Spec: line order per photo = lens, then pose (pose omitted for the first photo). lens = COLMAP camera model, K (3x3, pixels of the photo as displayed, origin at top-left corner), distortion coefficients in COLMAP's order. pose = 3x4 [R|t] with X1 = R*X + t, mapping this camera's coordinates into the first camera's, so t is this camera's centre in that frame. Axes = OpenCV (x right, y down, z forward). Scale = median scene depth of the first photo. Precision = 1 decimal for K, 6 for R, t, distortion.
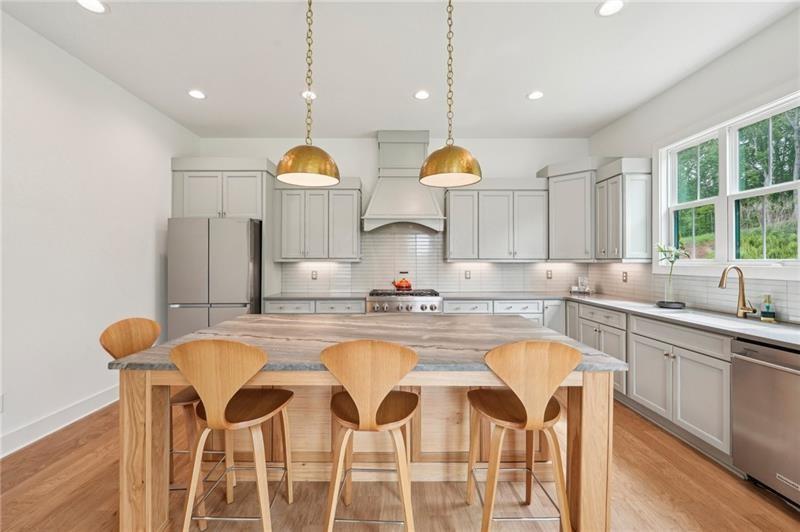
lens RADIAL K [[335.9, 0, 398.6], [0, 335.9, 257.7], [0, 0, 1]] dist [-0.009392, -0.000756]
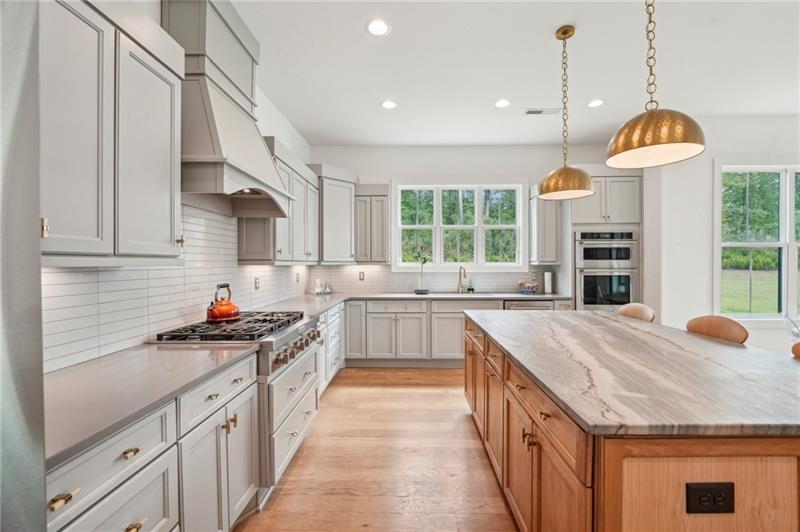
lens RADIAL K [[334.0, 0, 402.1], [0, 334.0, 264.1], [0, 0, 1]] dist [-0.000687, -0.006795]
pose [[0.025602, -0.005433, 0.999657, -0.540892], [-0.010853, 0.999925, 0.005712, 0.005137], [-0.999613, -0.010996, 0.025541, 0.798982]]
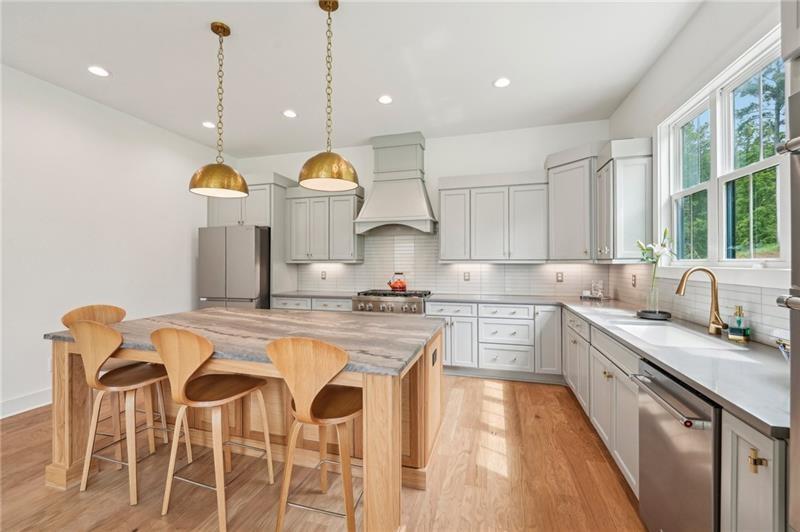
lens RADIAL K [[335.9, 0, 398.6], [0, 335.9, 257.7], [0, 0, 1]] dist [-0.009392, -0.000756]
pose [[0.958593, -0.006063, -0.284714, 0.340819], [0.004816, 0.999976, -0.005077, 0.001493], [0.284738, 0.003495, 0.958599, 0.027086]]
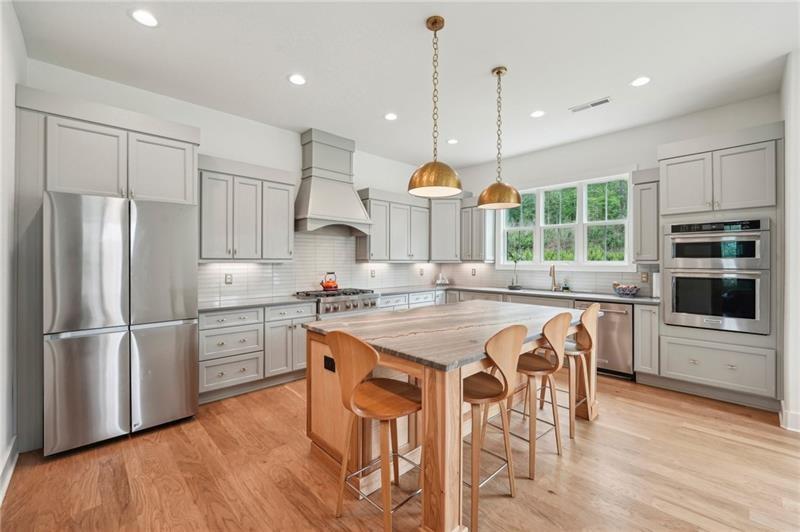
lens RADIAL K [[330.2, 0, 399.5], [0, 330.2, 260.9], [0, 0, 1]] dist [-0.006908, -0.000260]
pose [[0.730516, 0.000134, 0.682895, -0.580419], [-0.007132, 0.999947, 0.007434, -0.002310], [-0.682858, -0.010301, 0.730478, 0.132352]]
